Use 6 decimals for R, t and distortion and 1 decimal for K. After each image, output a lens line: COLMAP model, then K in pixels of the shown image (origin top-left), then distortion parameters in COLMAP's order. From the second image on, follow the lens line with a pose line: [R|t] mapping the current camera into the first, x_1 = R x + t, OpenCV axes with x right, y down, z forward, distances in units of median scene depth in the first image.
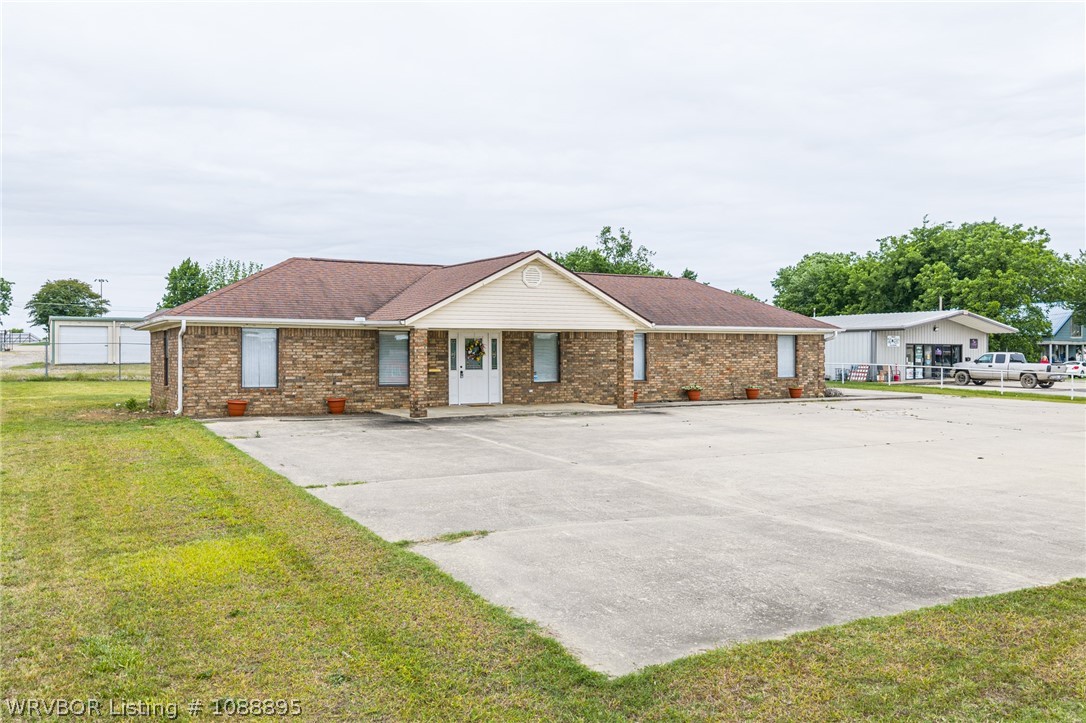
lens RADIAL K [[895.8, 0, 547.0], [0, 895.8, 361.5], [0, 0, 1]] dist [0.018268, -0.032219]
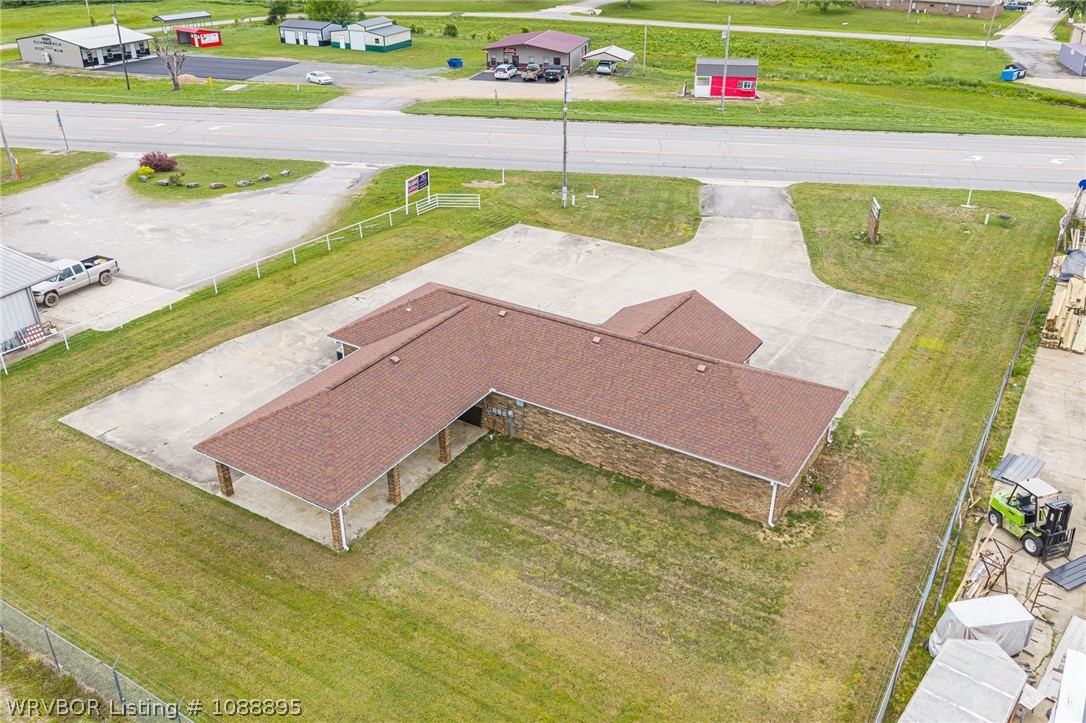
lens RADIAL K [[895.8, 0, 548.1], [0, 895.8, 360.7], [0, 0, 1]] dist [0.018268, -0.032219]
pose [[-0.474382, -0.408381, 0.779863, -1.184003], [0.001950, 0.885397, 0.464831, -0.737418], [-0.880317, 0.222029, -0.419220, 1.771021]]
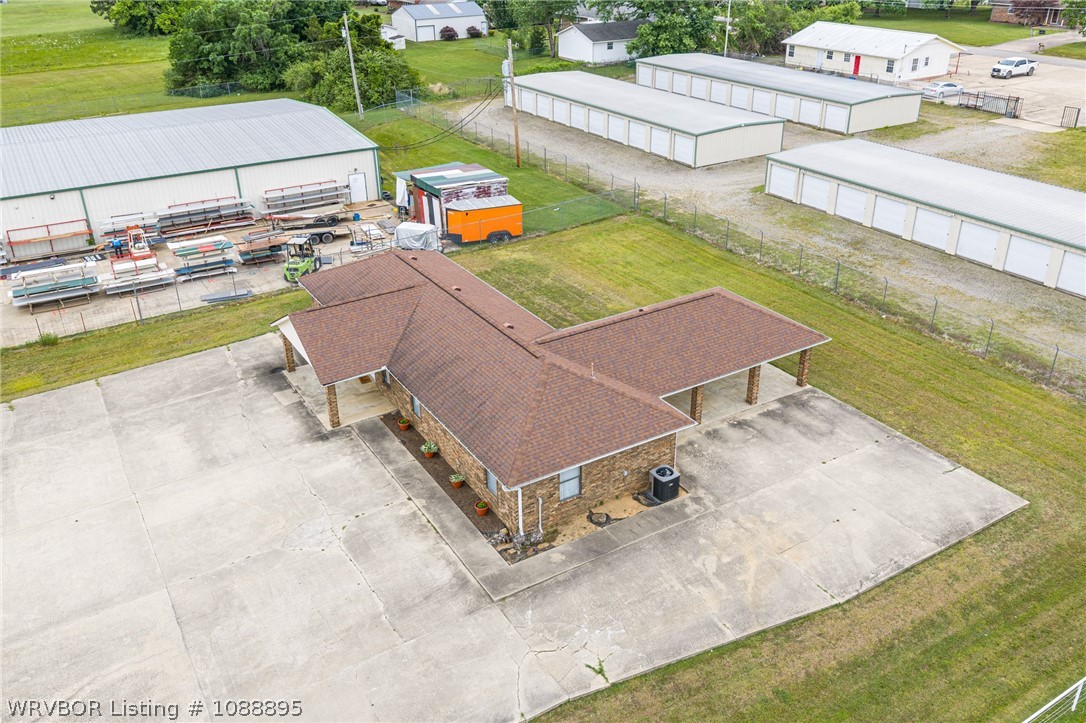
lens RADIAL K [[895.8, 0, 547.3], [0, 895.8, 362.3], [0, 0, 1]] dist [0.018268, -0.032219]
pose [[0.029733, 0.450335, -0.892365, 1.296946], [0.005819, 0.892666, 0.450681, -0.670573], [0.999541, -0.018593, 0.023921, 1.214183]]
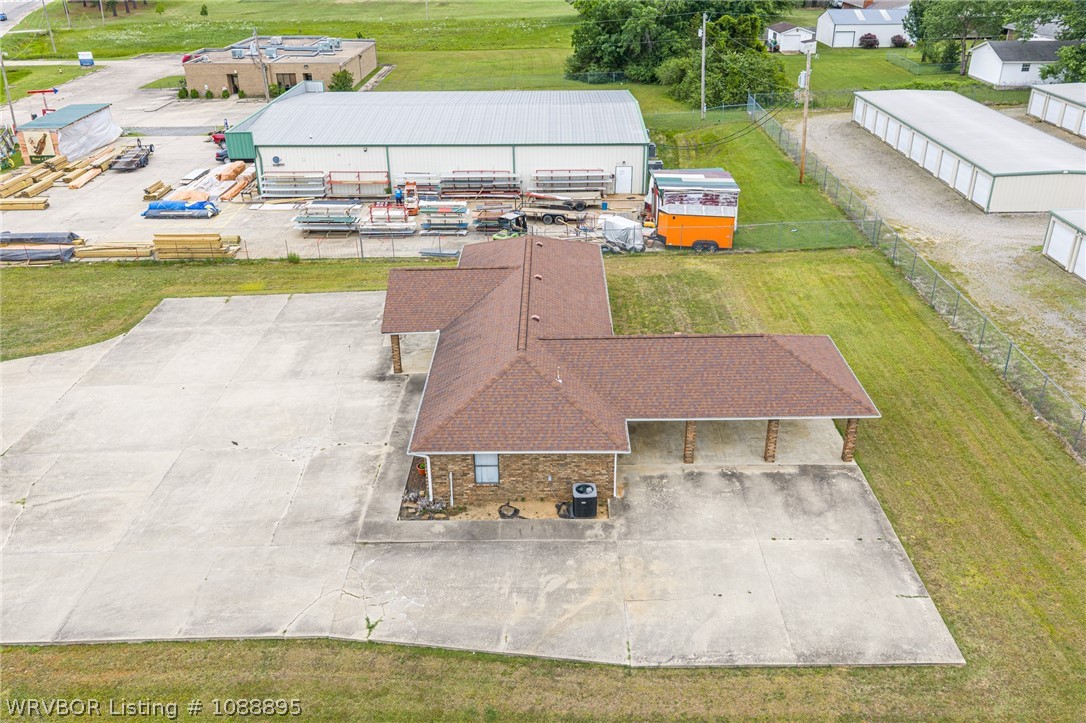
lens RADIAL K [[895.8, 0, 545.8], [0, 895.8, 362.9], [0, 0, 1]] dist [0.018268, -0.032219]
pose [[-0.502115, 0.392114, -0.770797, 1.171893], [0.006550, 0.892998, 0.450013, -0.682671], [0.864776, 0.220910, -0.450955, 1.857989]]
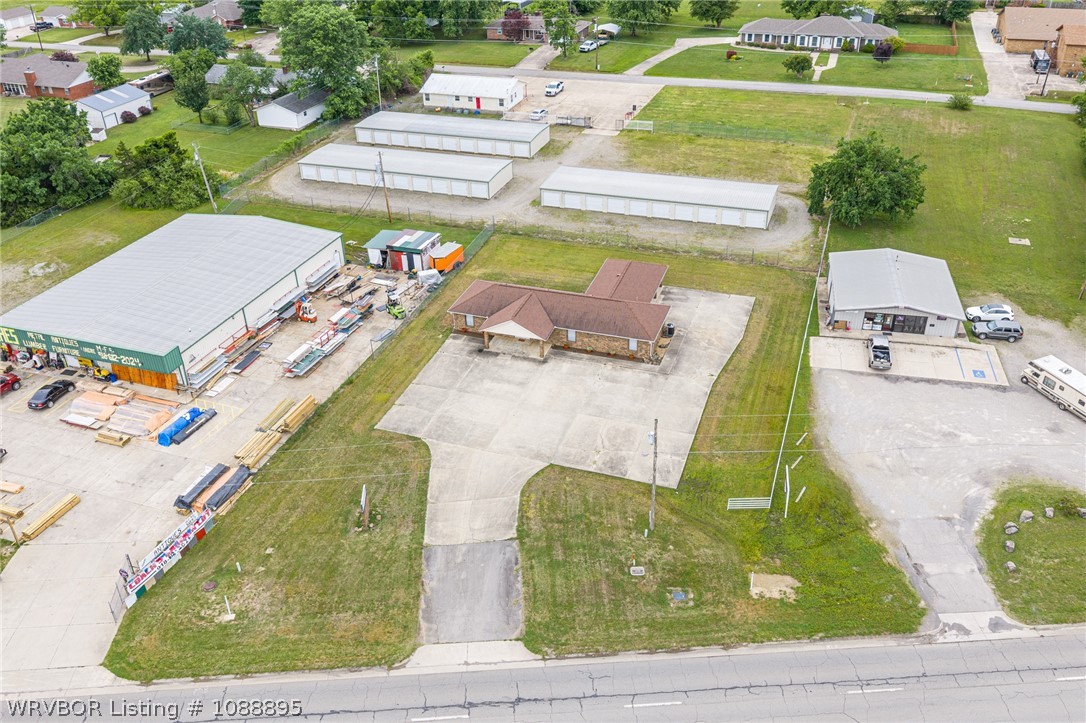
lens RADIAL K [[895.8, 0, 544.8], [0, 895.8, 361.2], [0, 0, 1]] dist [0.018268, -0.032219]
pose [[0.654448, 0.379548, -0.653943, 2.315640], [0.020559, 0.855629, 0.517181, -1.695923], [0.755828, -0.351912, 0.552162, -0.960293]]
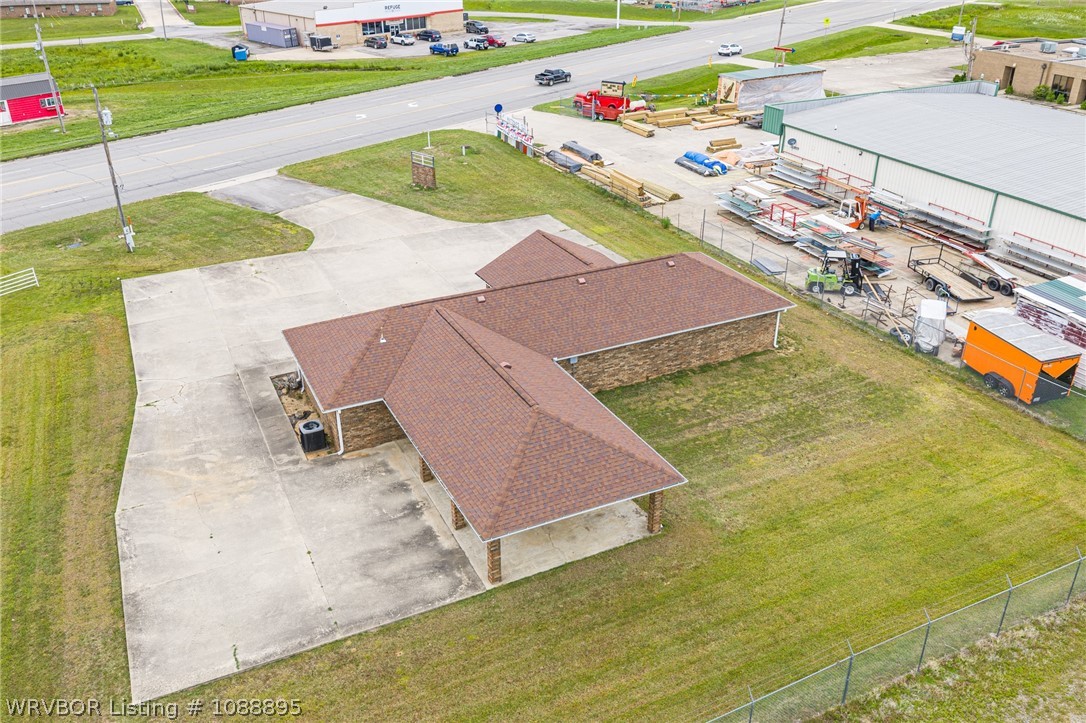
lens RADIAL K [[895.8, 0, 545.7], [0, 895.8, 359.4], [0, 0, 1]] dist [0.018268, -0.032219]
pose [[-0.997682, -0.026945, 0.062491, -0.138307], [0.005082, 0.886213, 0.463251, -0.689047], [-0.067862, 0.462494, -0.884021, 2.500713]]
